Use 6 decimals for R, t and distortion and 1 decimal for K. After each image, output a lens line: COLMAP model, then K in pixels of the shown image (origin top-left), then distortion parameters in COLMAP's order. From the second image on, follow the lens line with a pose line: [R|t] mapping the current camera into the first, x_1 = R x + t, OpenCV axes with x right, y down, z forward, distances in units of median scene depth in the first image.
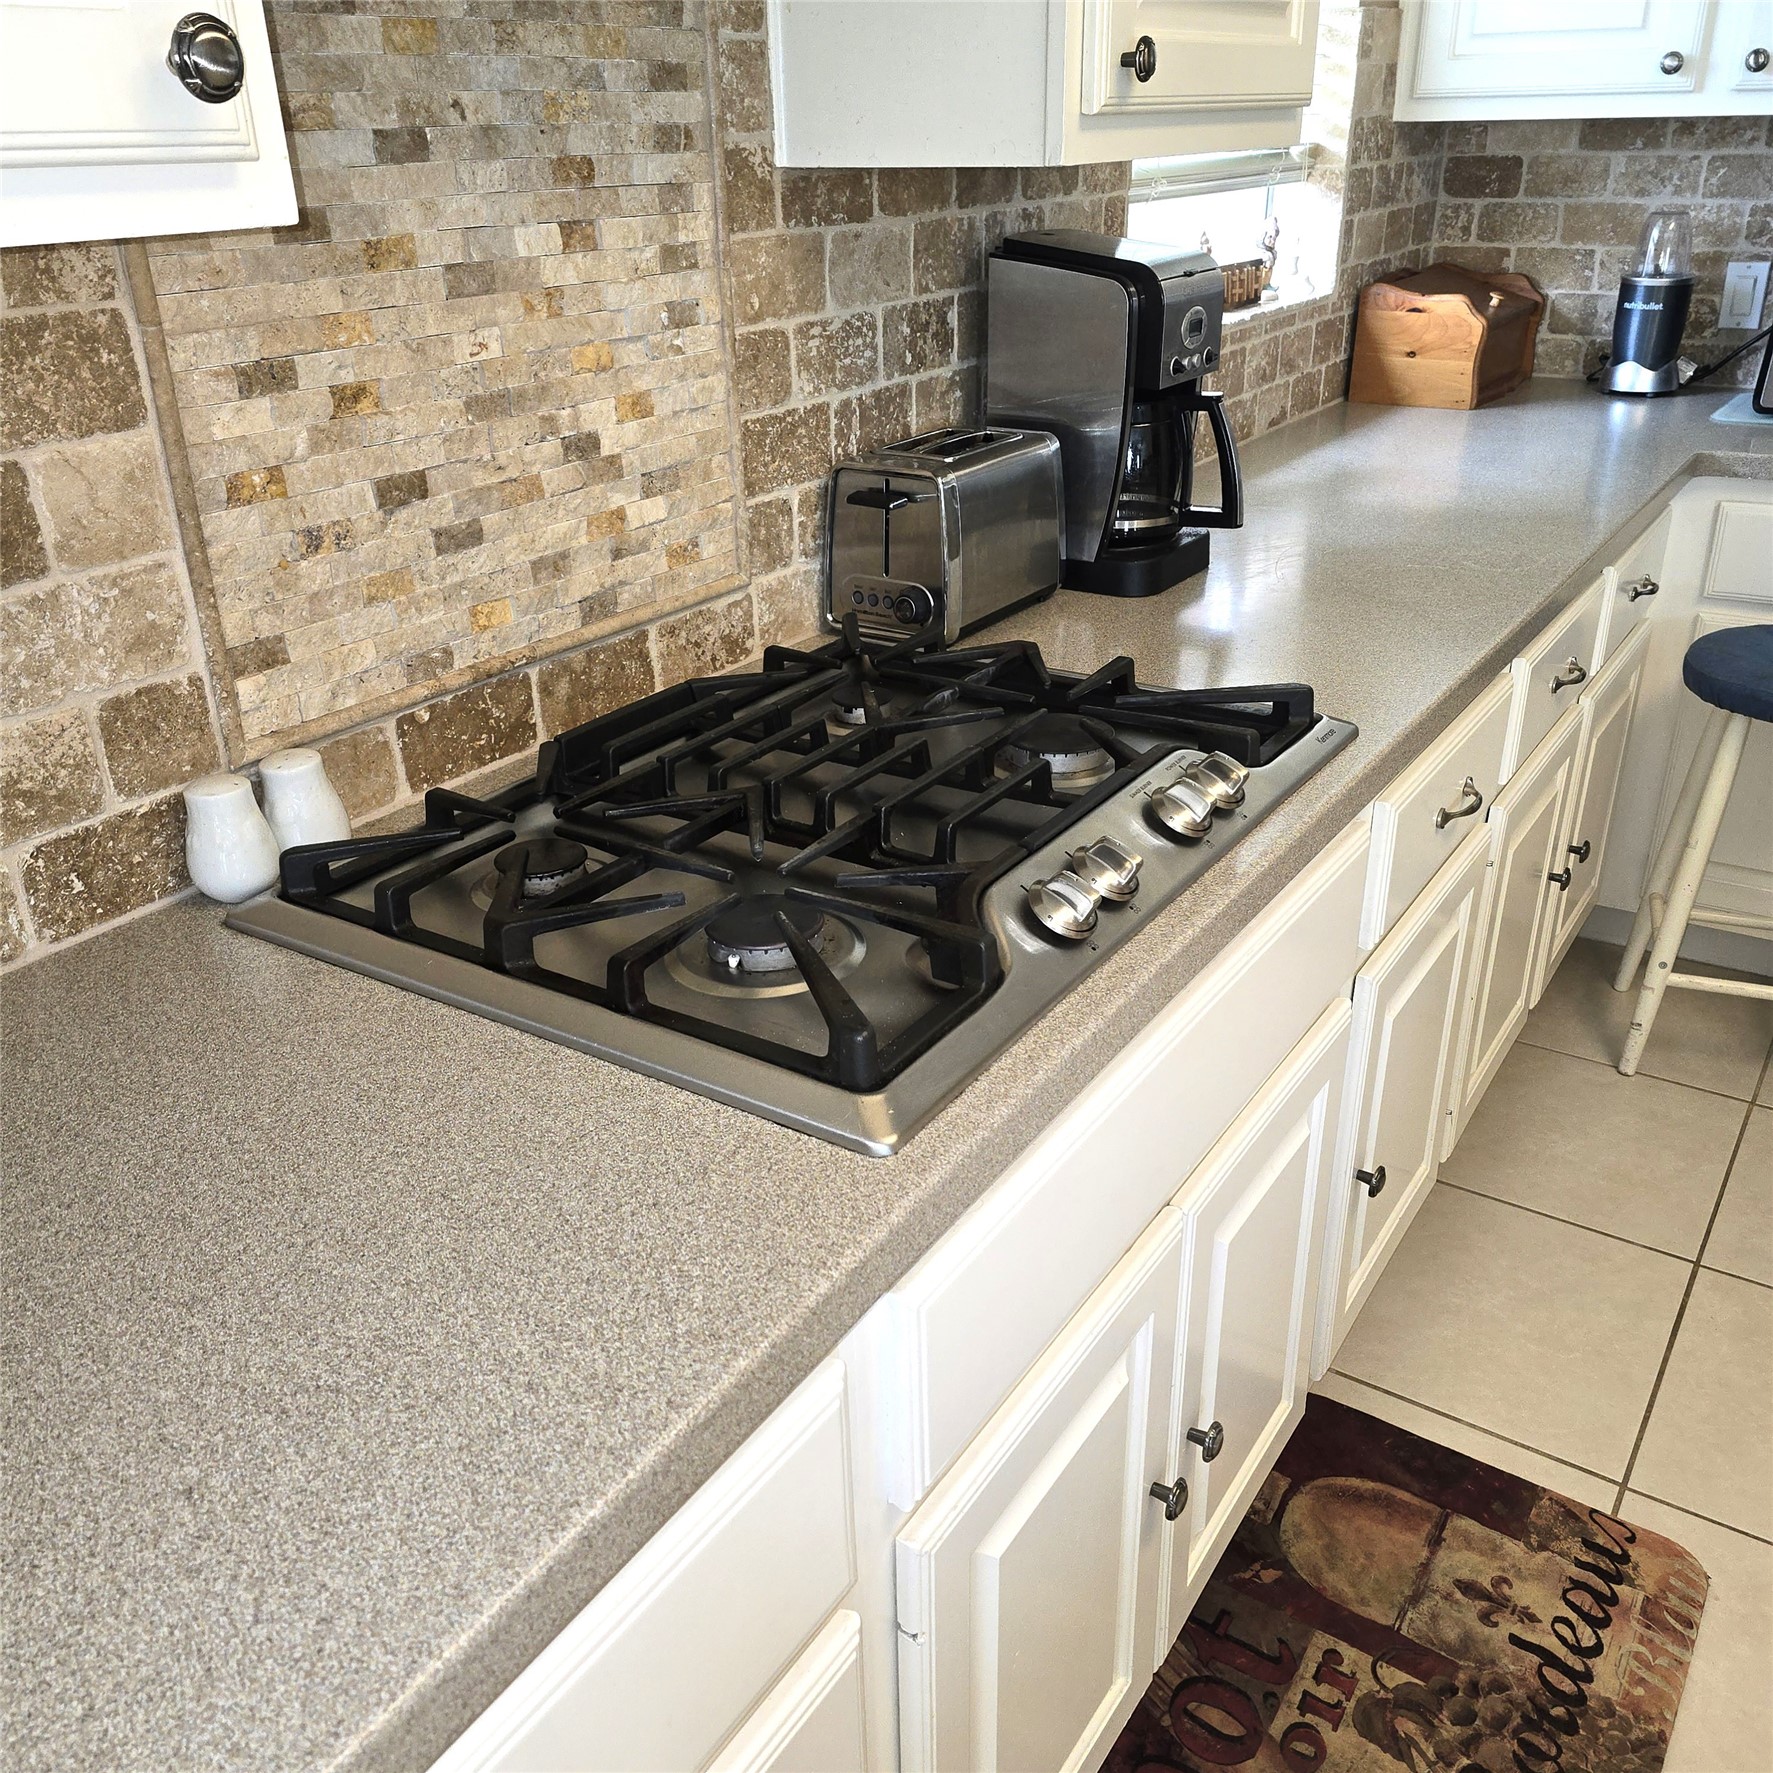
lens RADIAL K [[1583.5, 0, 884.6], [0, 1583.5, 894.7], [0, 0, 1]] dist [0.083309, -0.104820]
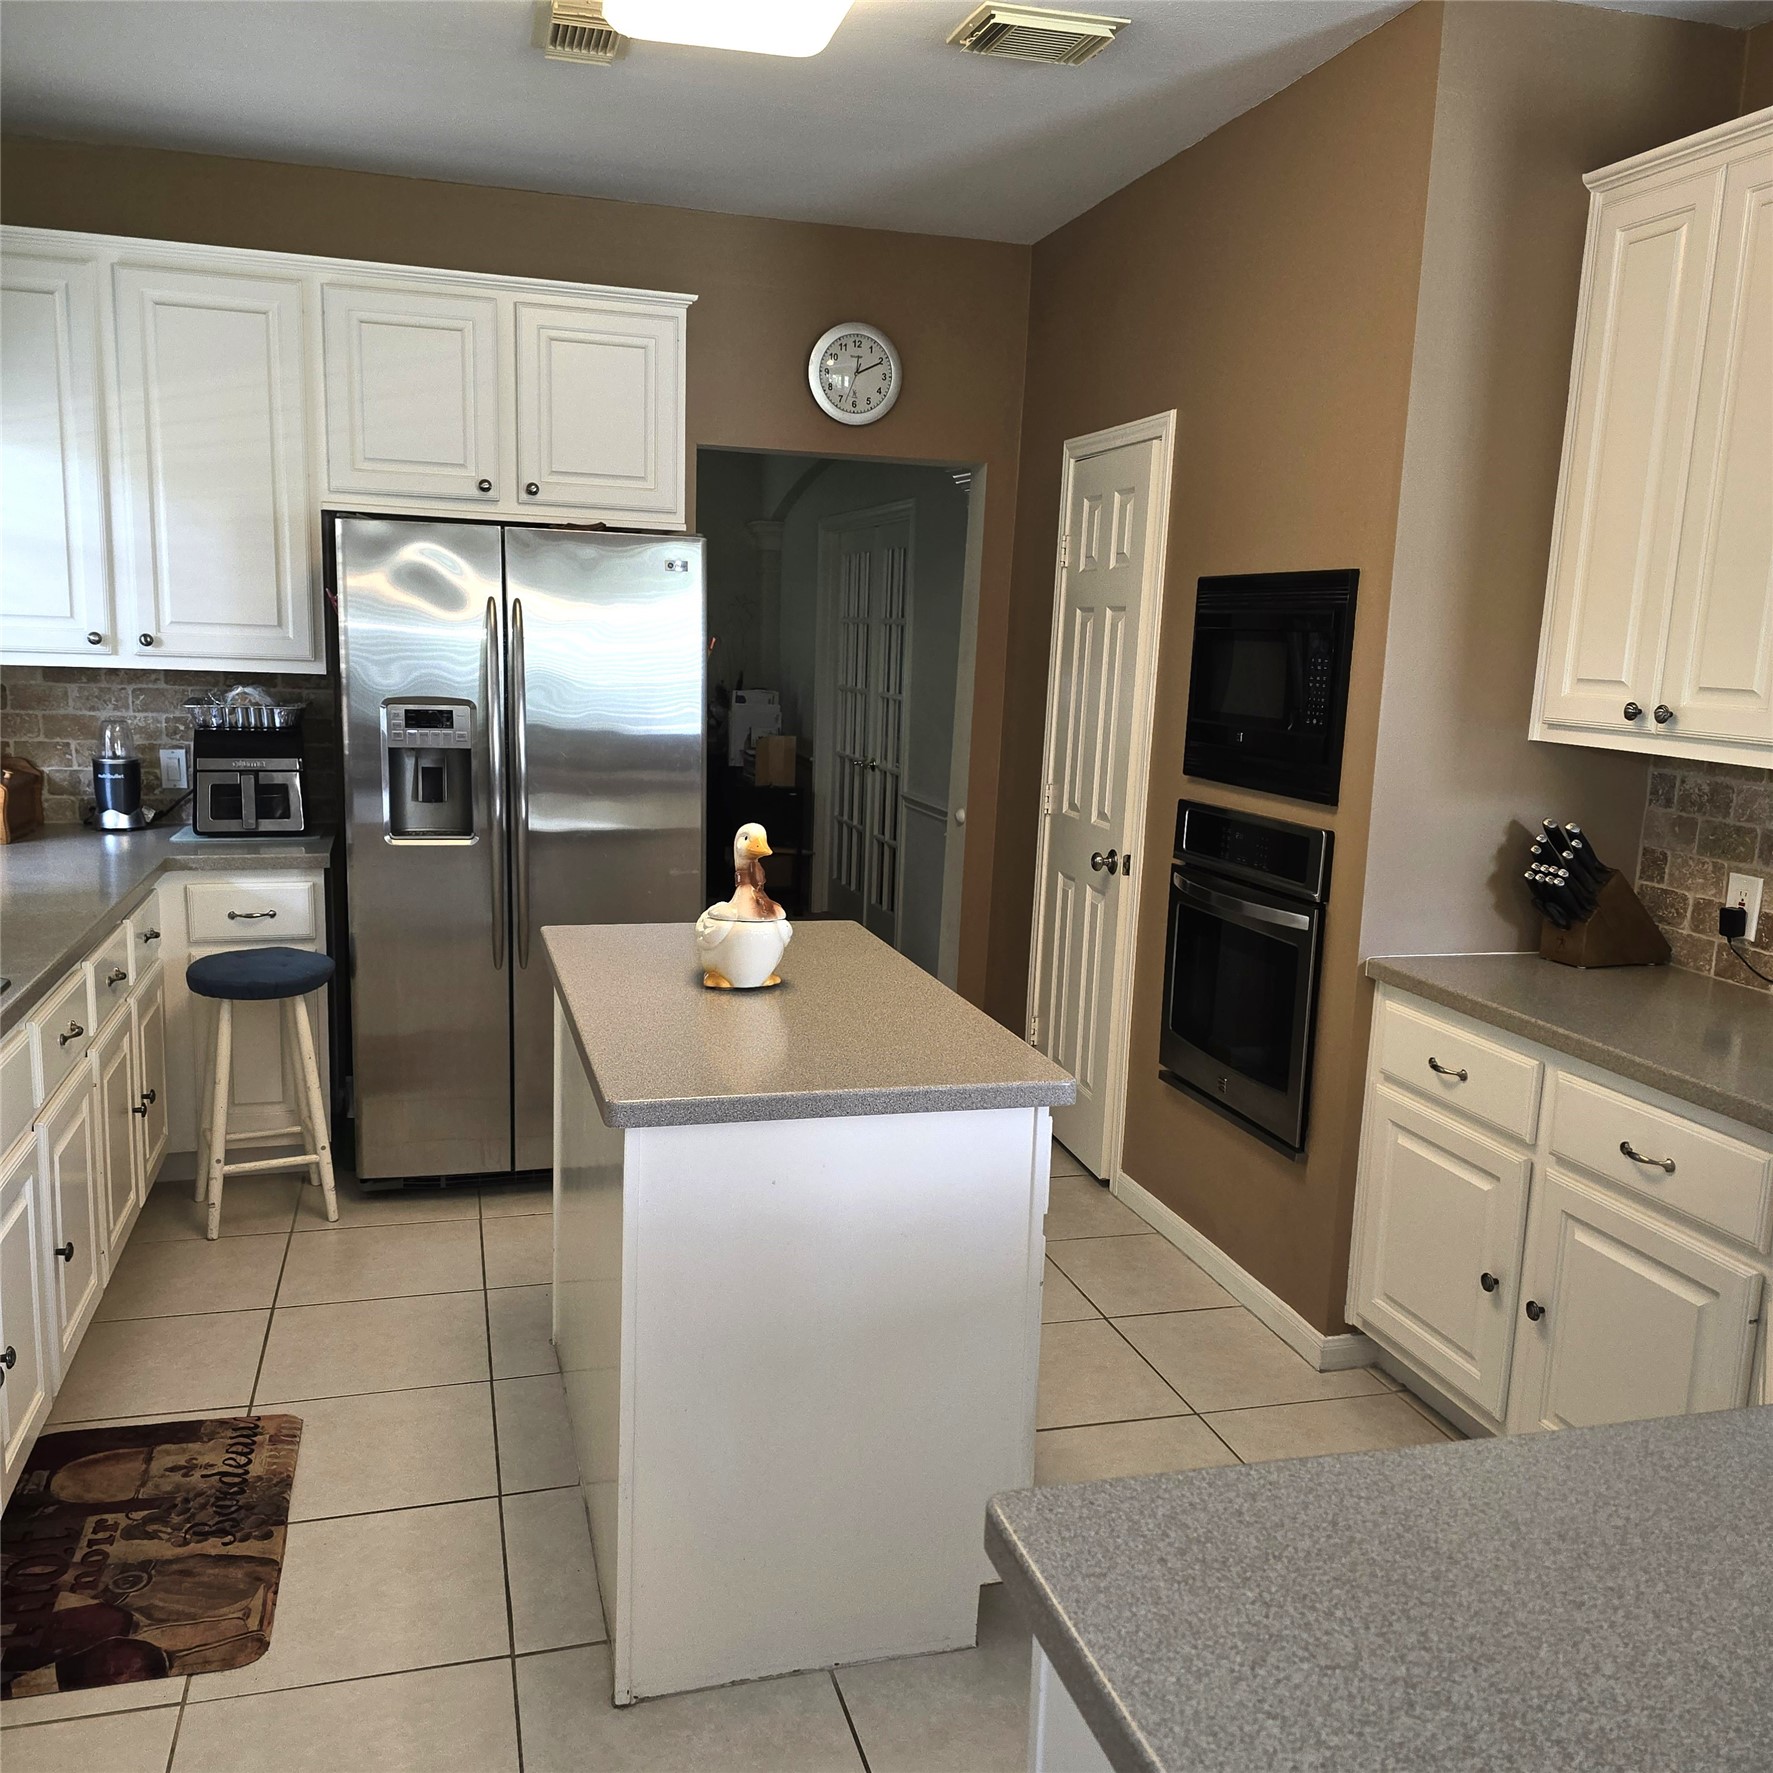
lens RADIAL K [[1583.5, 0, 896.8], [0, 1583.5, 922.7], [0, 0, 1]] dist [0.083309, -0.104820]
pose [[0.644879, -0.092324, 0.758688, -0.382988], [0.288356, 0.948705, -0.129654, 0.315145], [-0.707801, 0.302383, 0.638422, -0.811024]]
